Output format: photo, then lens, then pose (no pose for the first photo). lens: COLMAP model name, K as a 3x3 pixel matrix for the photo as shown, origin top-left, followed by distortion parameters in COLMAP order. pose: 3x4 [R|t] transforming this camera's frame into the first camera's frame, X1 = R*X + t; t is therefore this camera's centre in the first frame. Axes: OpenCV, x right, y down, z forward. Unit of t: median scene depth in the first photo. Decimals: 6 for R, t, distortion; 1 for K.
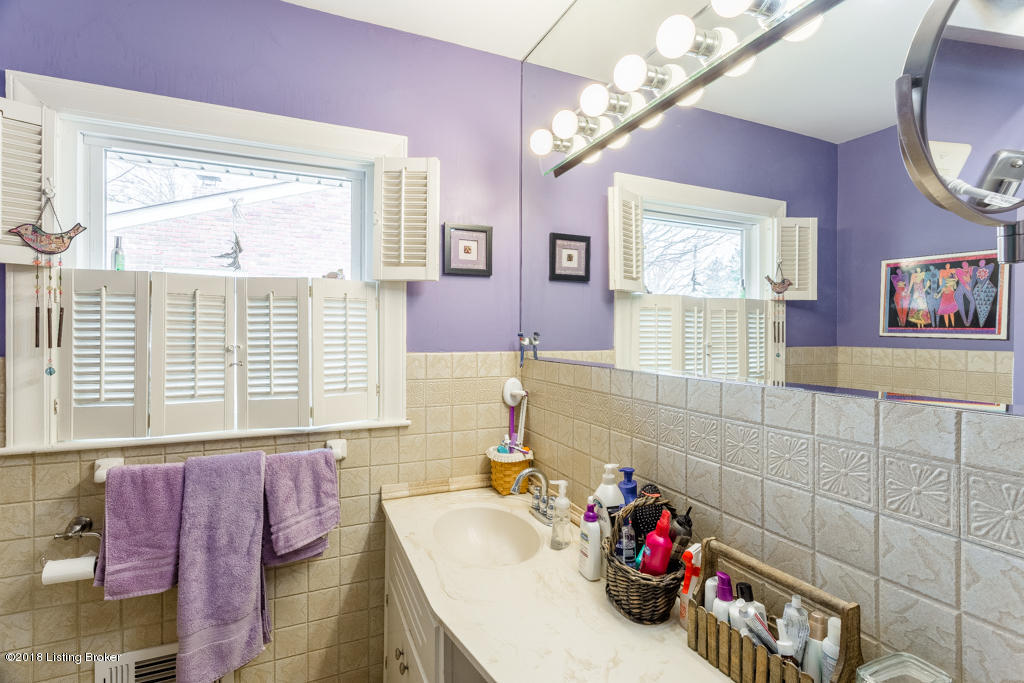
lens RADIAL K [[481.1, 0, 512.1], [0, 481.1, 336.6], [0, 0, 1]] dist [0.001570, 0.001751]
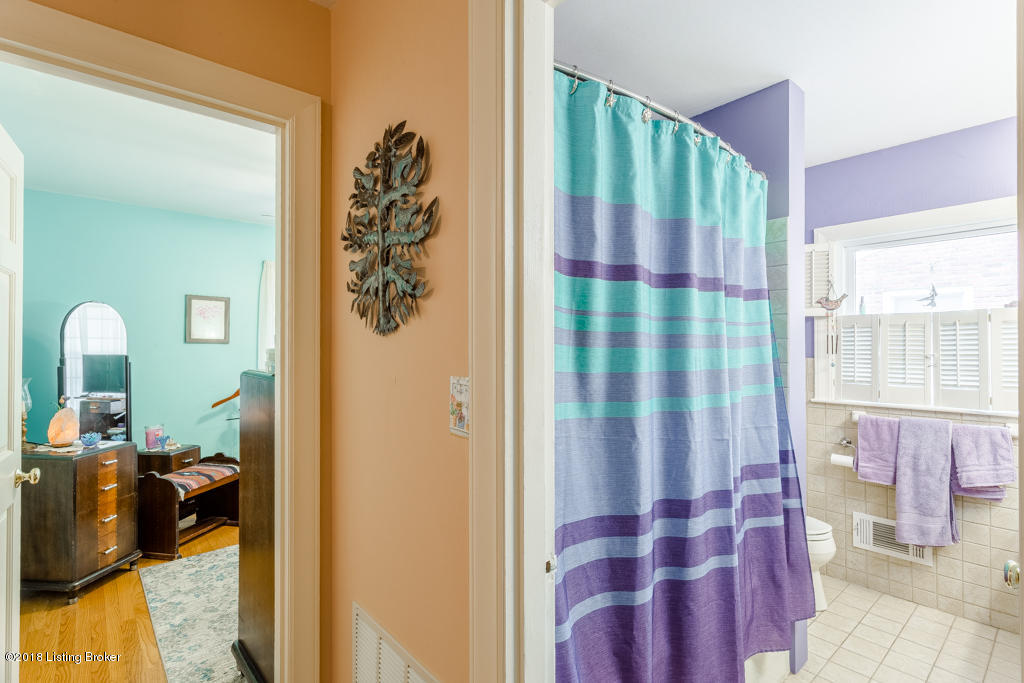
lens RADIAL K [[481.1, 0, 522.2], [0, 481.1, 345.0], [0, 0, 1]] dist [0.001570, 0.001751]
pose [[0.312518, -0.009182, -0.949867, 0.540863], [-0.005146, 0.999922, -0.011359, 0.012143], [0.949898, 0.008438, 0.312447, -0.825297]]
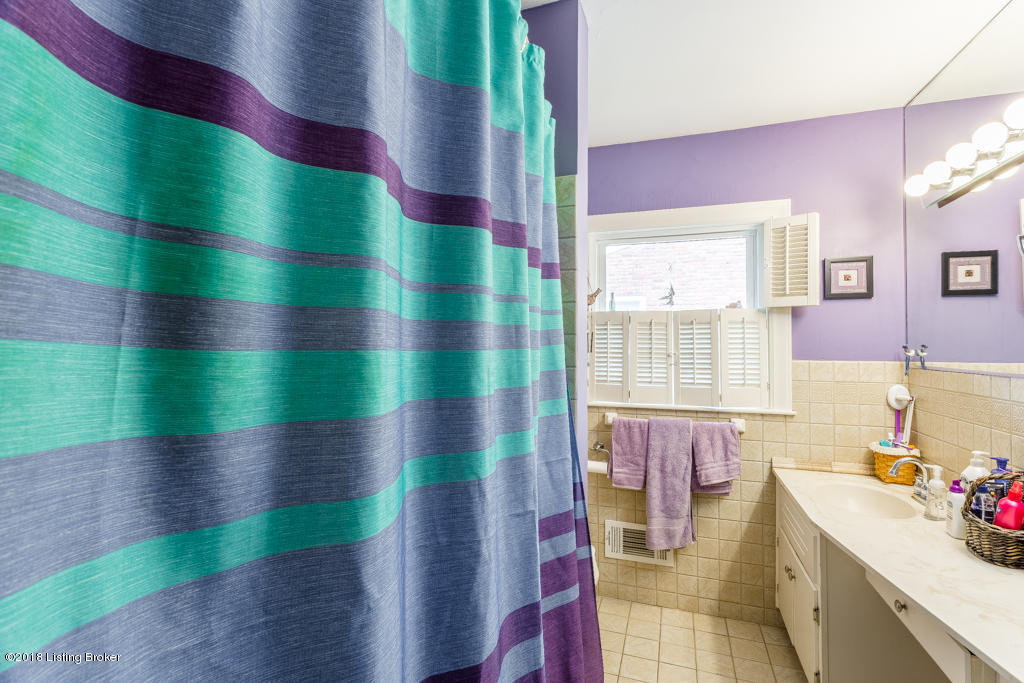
lens RADIAL K [[481.1, 0, 508.2], [0, 481.1, 334.8], [0, 0, 1]] dist [0.001570, 0.001751]
pose [[0.728742, -0.015020, -0.684624, 0.135898], [-0.005295, 0.999606, -0.027567, 0.005029], [0.684768, 0.023714, 0.728375, -0.569064]]
